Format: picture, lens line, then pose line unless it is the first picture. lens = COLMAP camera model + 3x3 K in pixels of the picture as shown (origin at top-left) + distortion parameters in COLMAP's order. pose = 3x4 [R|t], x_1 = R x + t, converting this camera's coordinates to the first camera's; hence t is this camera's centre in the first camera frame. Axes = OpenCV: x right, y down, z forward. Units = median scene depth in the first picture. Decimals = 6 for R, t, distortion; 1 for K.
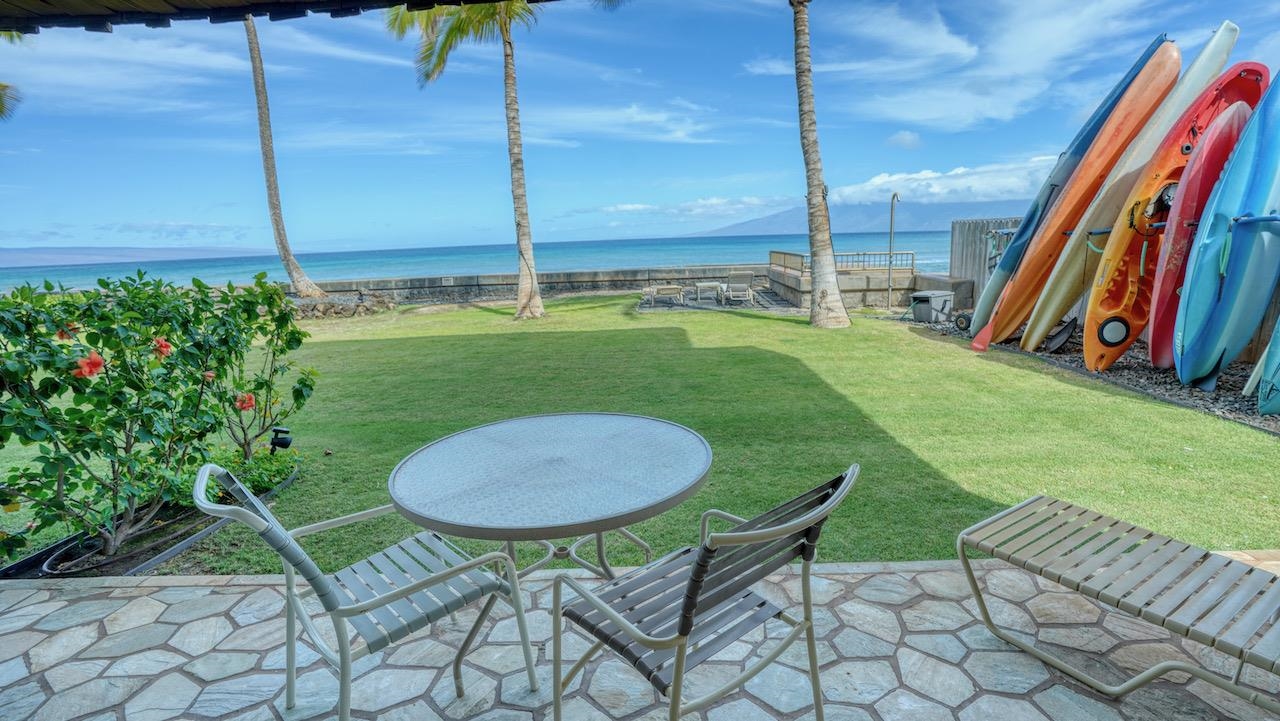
lens RADIAL K [[592.1, 0, 643.6], [0, 592.1, 365.1], [0, 0, 1]] dist [-0.074627, 0.030458]
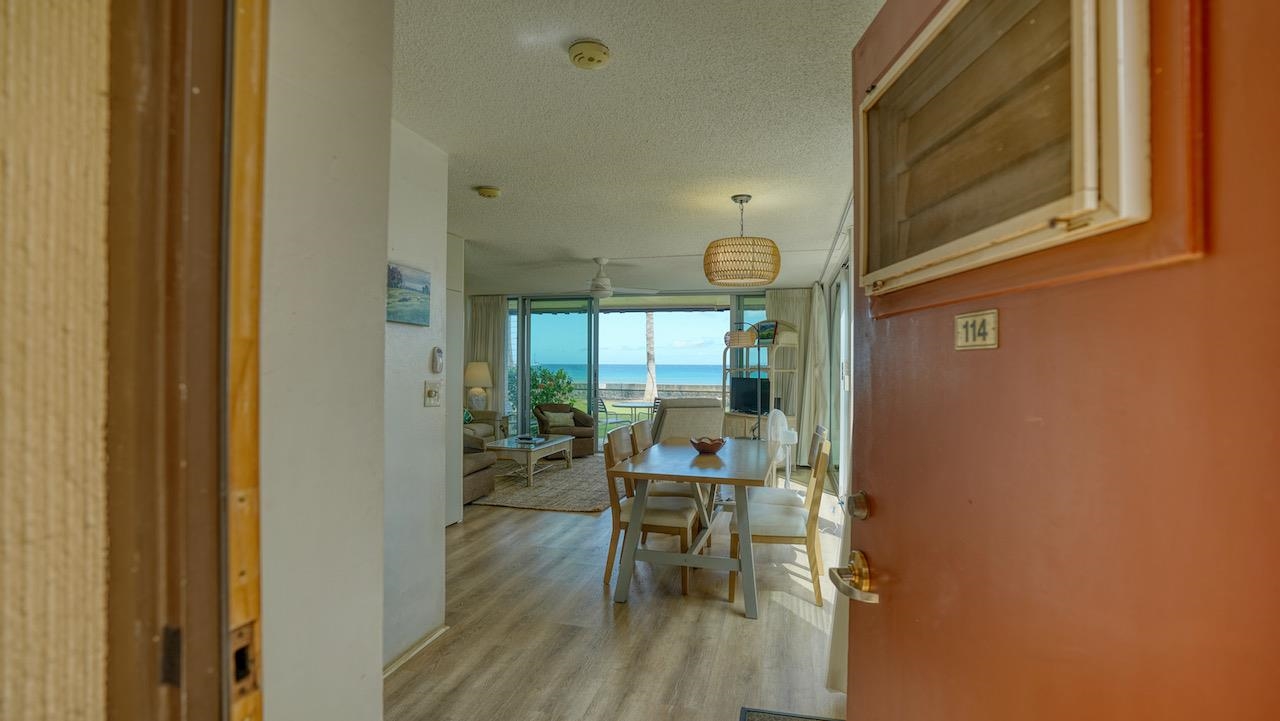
lens RADIAL K [[592.1, 0, 643.6], [0, 592.1, 365.1], [0, 0, 1]] dist [-0.074627, 0.030458]
pose [[0.973509, 0.039649, -0.225184, 0.180069], [-0.085211, 0.976816, -0.196392, 0.147940], [0.212177, 0.210377, 0.954318, -0.711145]]
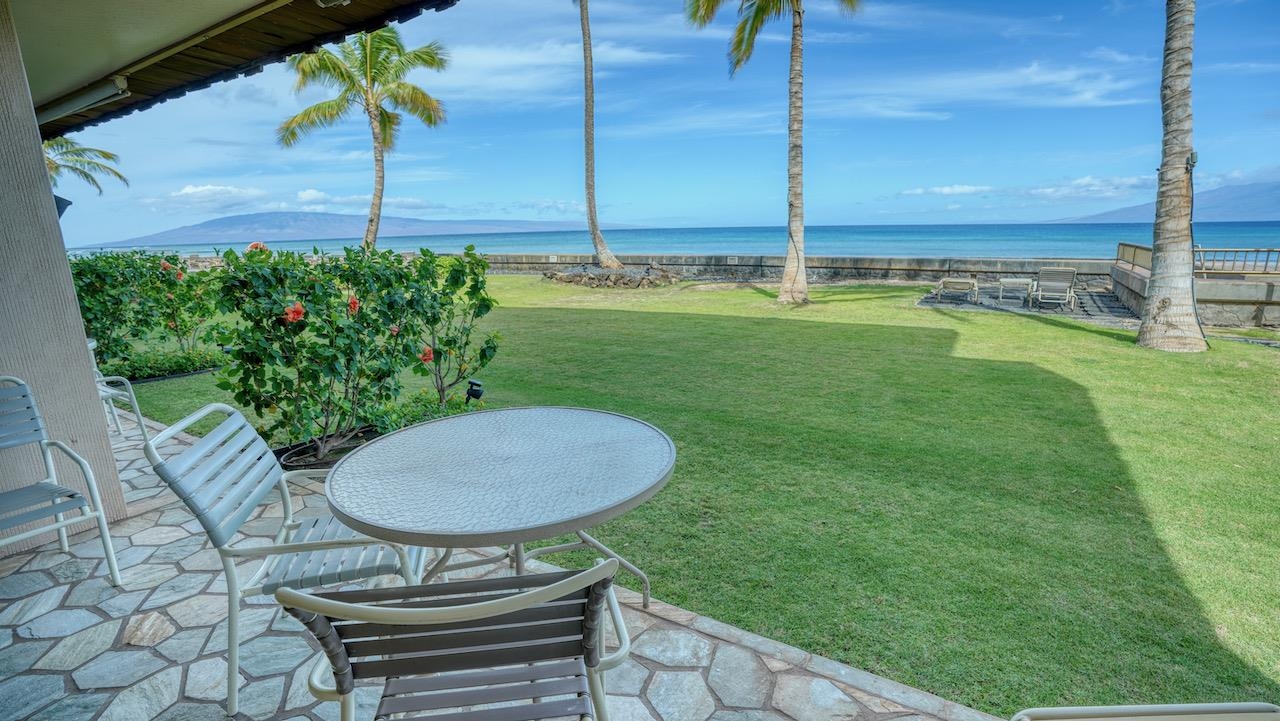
lens RADIAL K [[592.1, 0, 643.6], [0, 592.1, 365.1], [0, 0, 1]] dist [-0.074627, 0.030458]
pose [[0.862565, 0.129257, -0.489157, 0.084021], [-0.113806, 0.991607, 0.061344, -0.011860], [0.492981, 0.002756, 0.870036, 0.051715]]
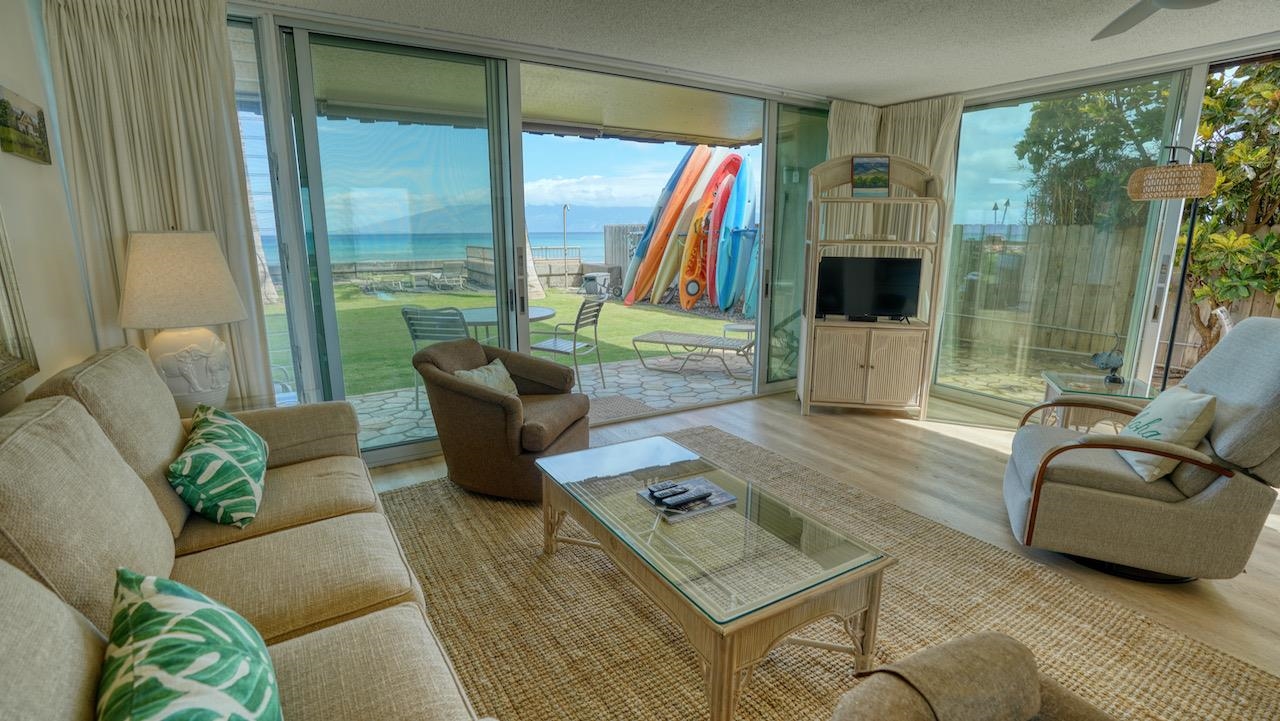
lens RADIAL K [[592.1, 0, 643.6], [0, 592.1, 365.1], [0, 0, 1]] dist [-0.074627, 0.030458]
pose [[0.846599, -0.082969, 0.525724, -0.176052], [0.082675, 0.996285, 0.024097, 0.066755], [-0.525770, 0.023063, 0.850314, -0.279170]]
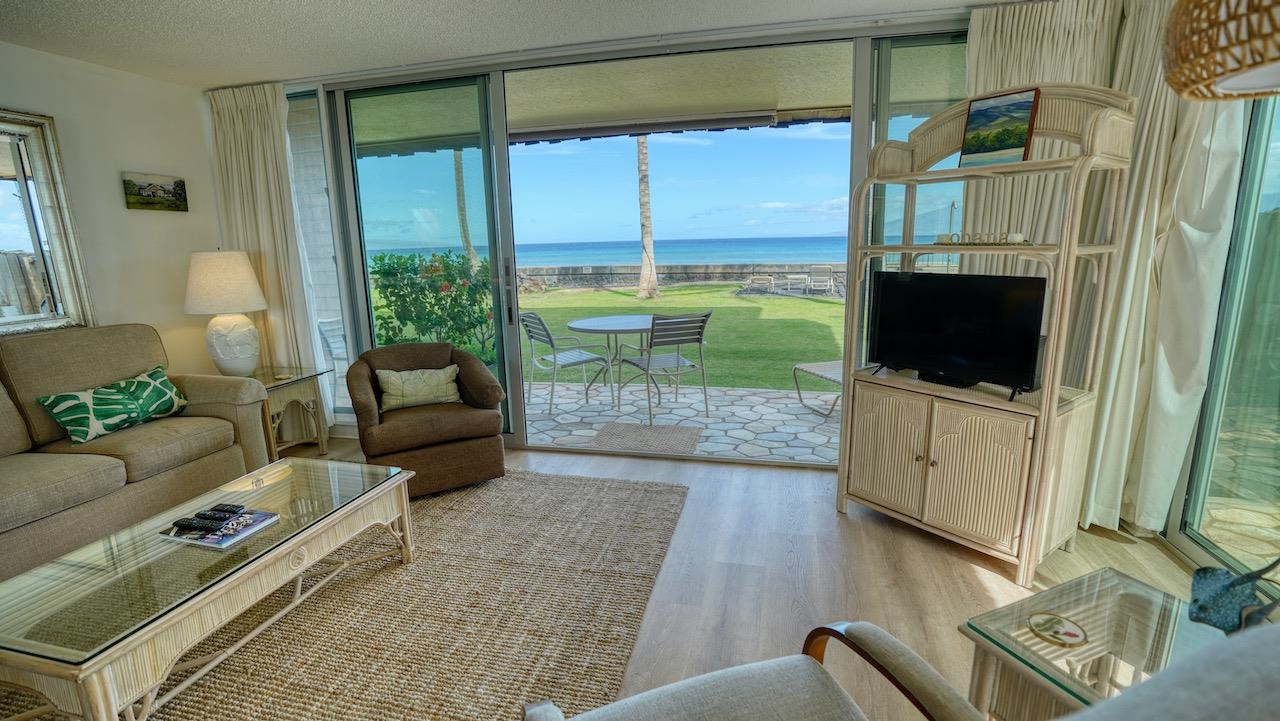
lens RADIAL K [[592.1, 0, 643.6], [0, 592.1, 365.1], [0, 0, 1]] dist [-0.074627, 0.030458]
pose [[0.975094, 0.054491, -0.214995, 0.086263], [-0.053717, 0.998512, 0.009447, 0.056445], [0.215190, 0.002337, 0.976569, -0.270535]]
